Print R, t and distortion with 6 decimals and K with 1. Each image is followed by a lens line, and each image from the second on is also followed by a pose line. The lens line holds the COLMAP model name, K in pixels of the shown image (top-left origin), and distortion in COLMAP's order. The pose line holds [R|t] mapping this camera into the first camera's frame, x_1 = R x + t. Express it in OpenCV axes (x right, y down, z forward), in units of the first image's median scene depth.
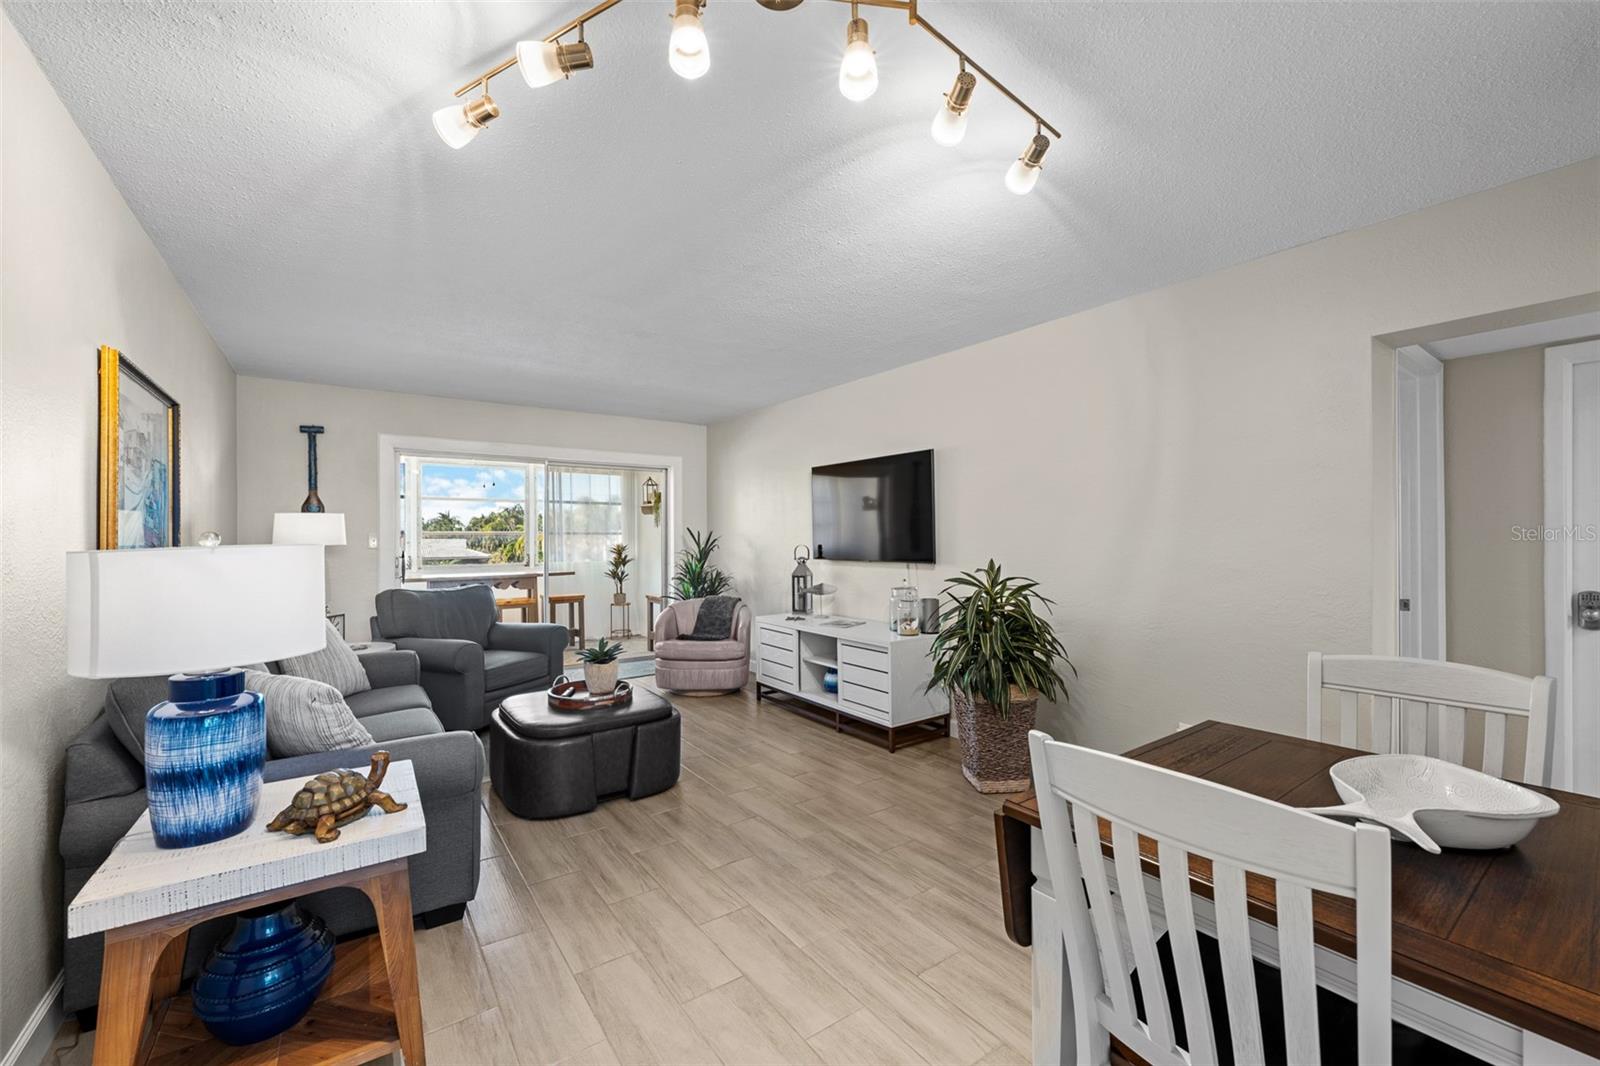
lens RADIAL K [[635.7, 0, 800.0], [0, 635.7, 533.0], [0, 0, 1]] dist [-0.000826, -0.000171]
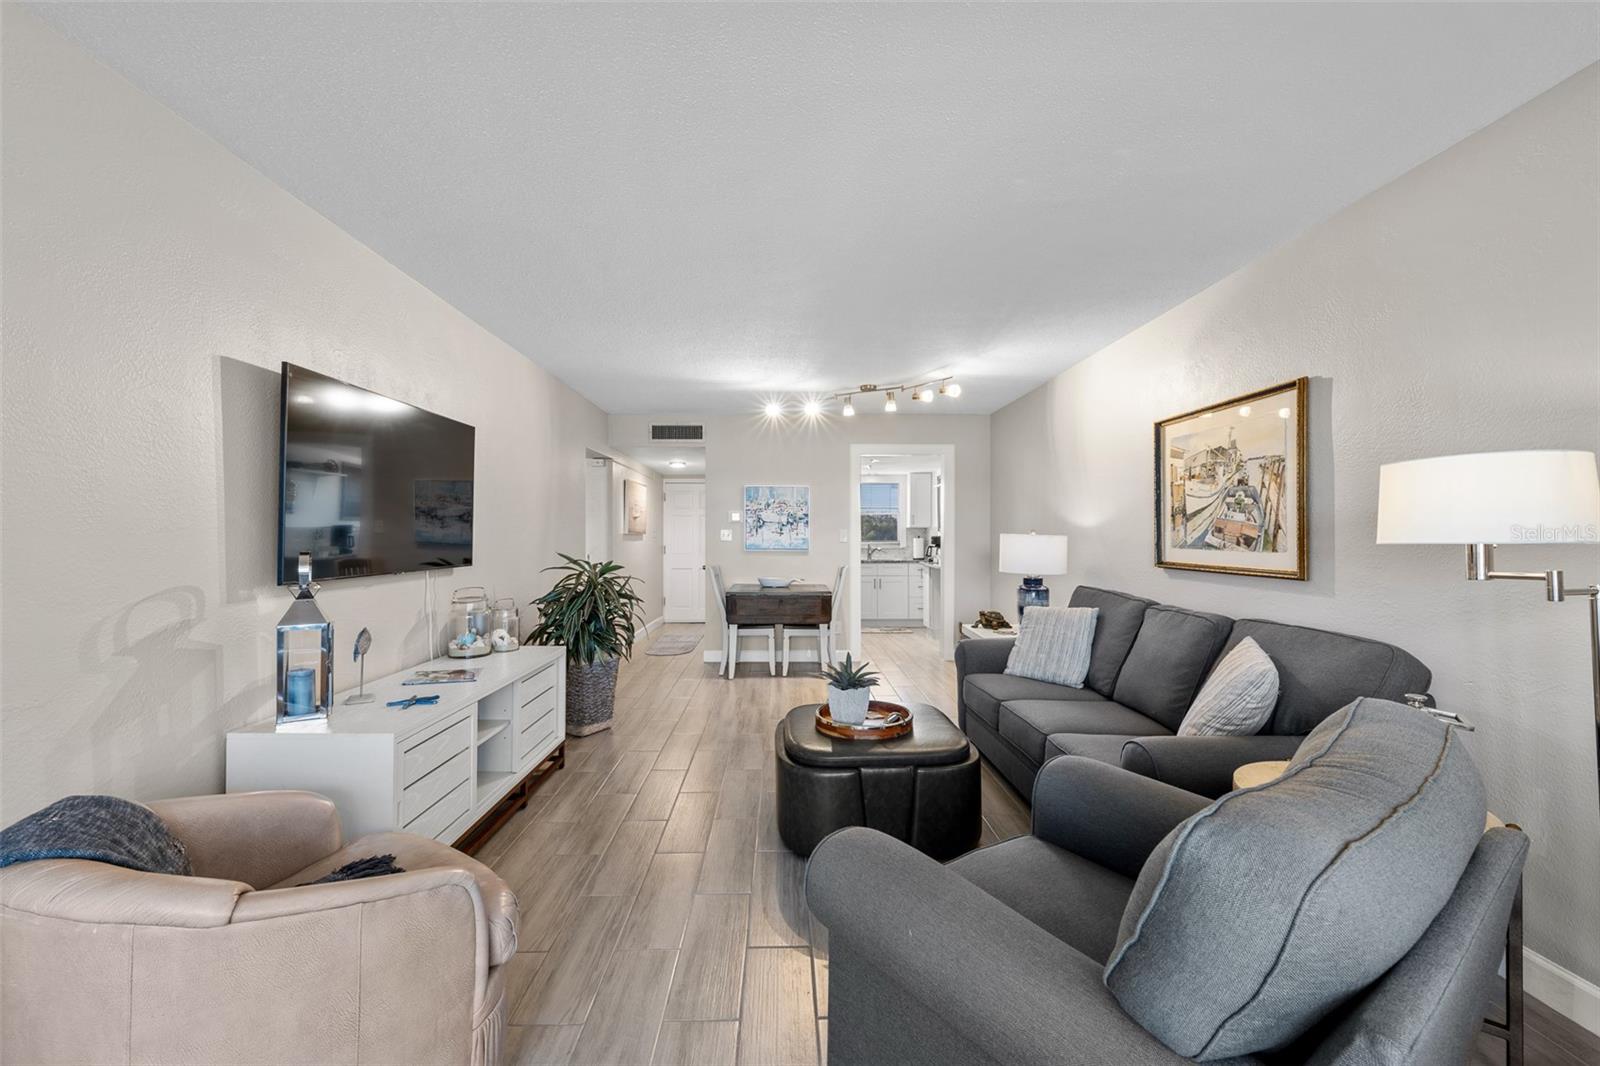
lens RADIAL K [[635.7, 0, 800.0], [0, 635.7, 533.0], [0, 0, 1]] dist [-0.000826, -0.000171]
pose [[-0.825696, 0.006250, 0.564080, -0.595030], [0.000824, 0.999951, -0.009873, 0.014213], [-0.564114, -0.007688, -0.825661, 1.414793]]
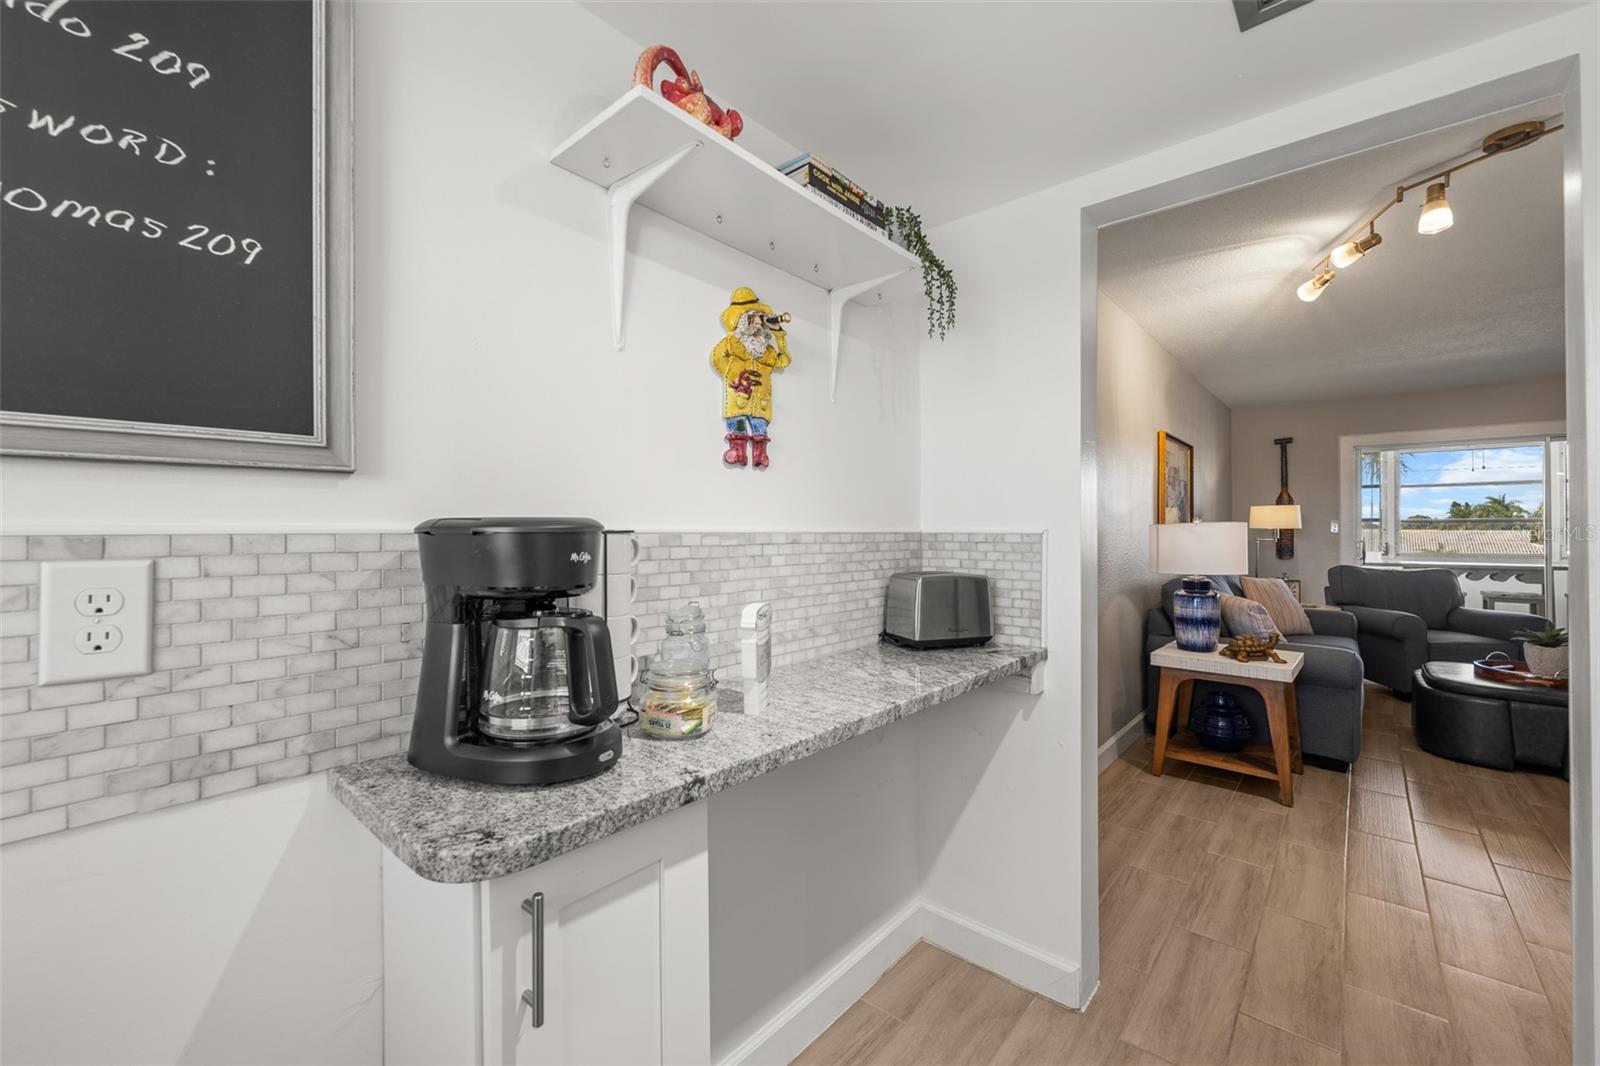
lens RADIAL K [[640.9, 0, 797.9], [0, 640.9, 524.0], [0, 0, 1]] dist [-0.001503, 0.000409]
pose [[0.222968, -0.002523, -0.974823, 0.336424], [0.002986, 0.999994, -0.001905, 0.007931], [0.974821, -0.002486, 0.222974, -0.307434]]
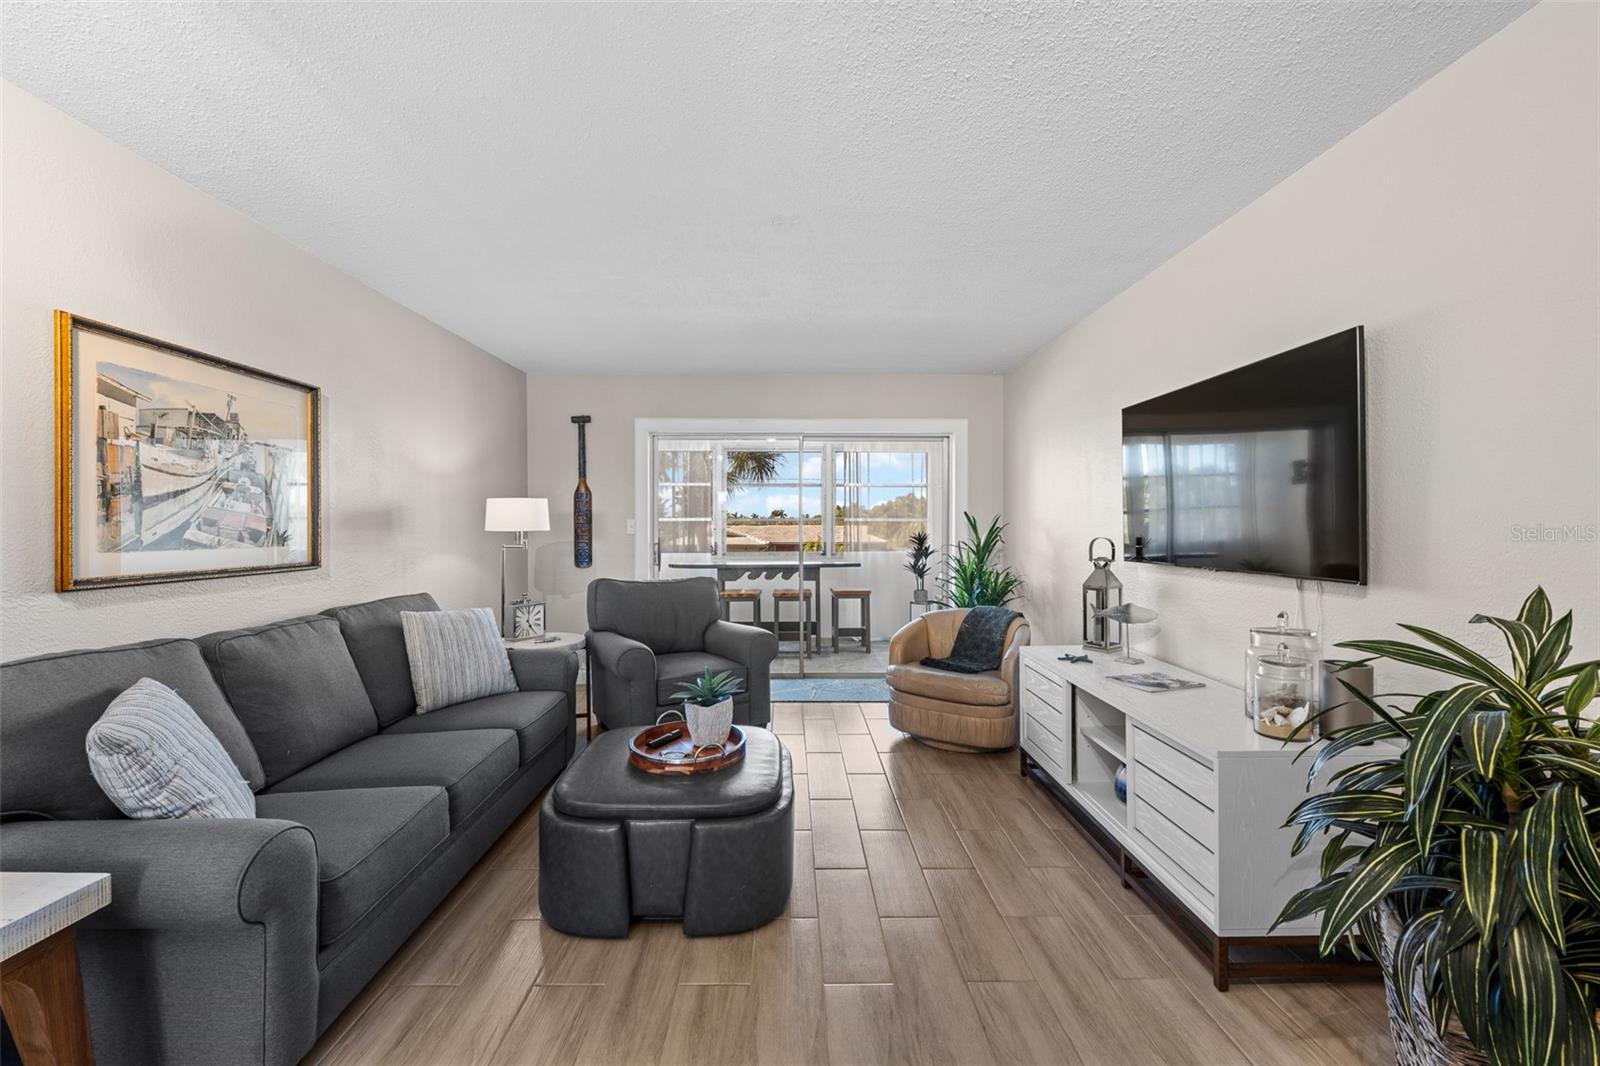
lens RADIAL K [[635.7, 0, 800.0], [0, 635.7, 533.0], [0, 0, 1]] dist [-0.000826, -0.000171]
pose [[0.819369, 0.010450, -0.573171, 0.141263], [0.000725, 0.999814, 0.019265, 0.003056], [0.573266, -0.016200, 0.819209, 0.406397]]
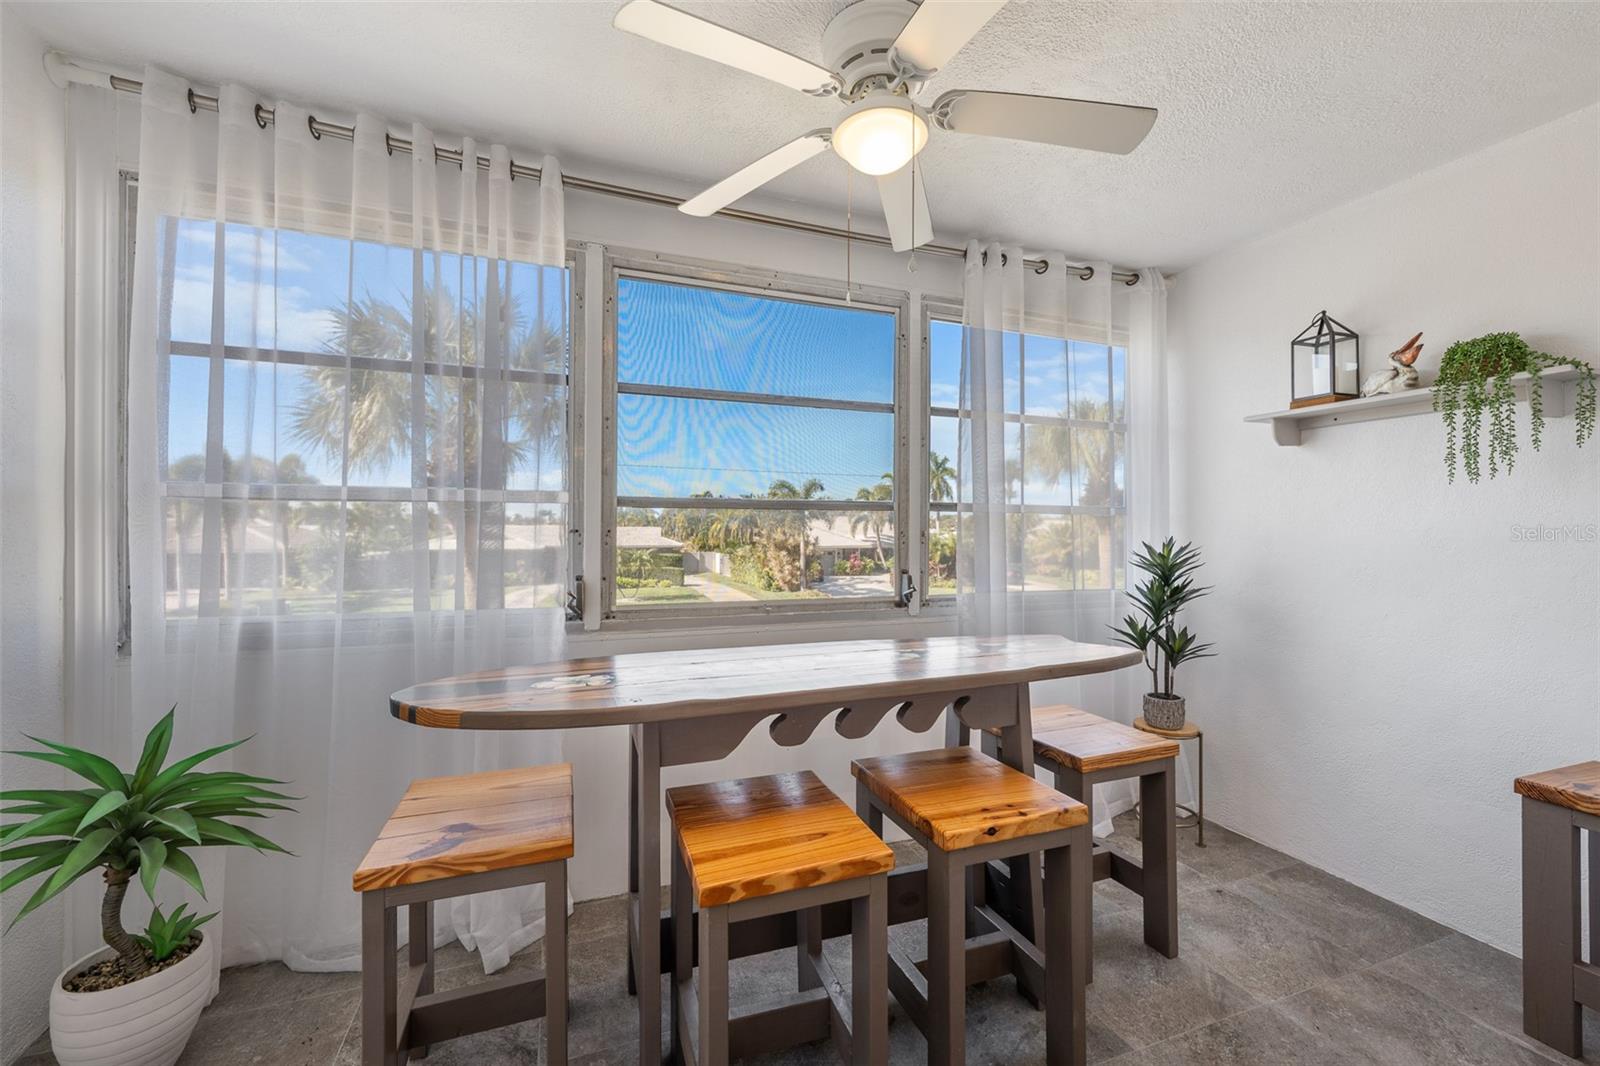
lens RADIAL K [[640.9, 0, 797.9], [0, 640.9, 524.0], [0, 0, 1]] dist [-0.001503, 0.000409]
pose [[0.964202, 0.008053, -0.265045, -0.734743], [-0.007946, 0.999967, 0.001479, 0.018216], [0.265048, 0.000680, 0.964235, 1.246710]]
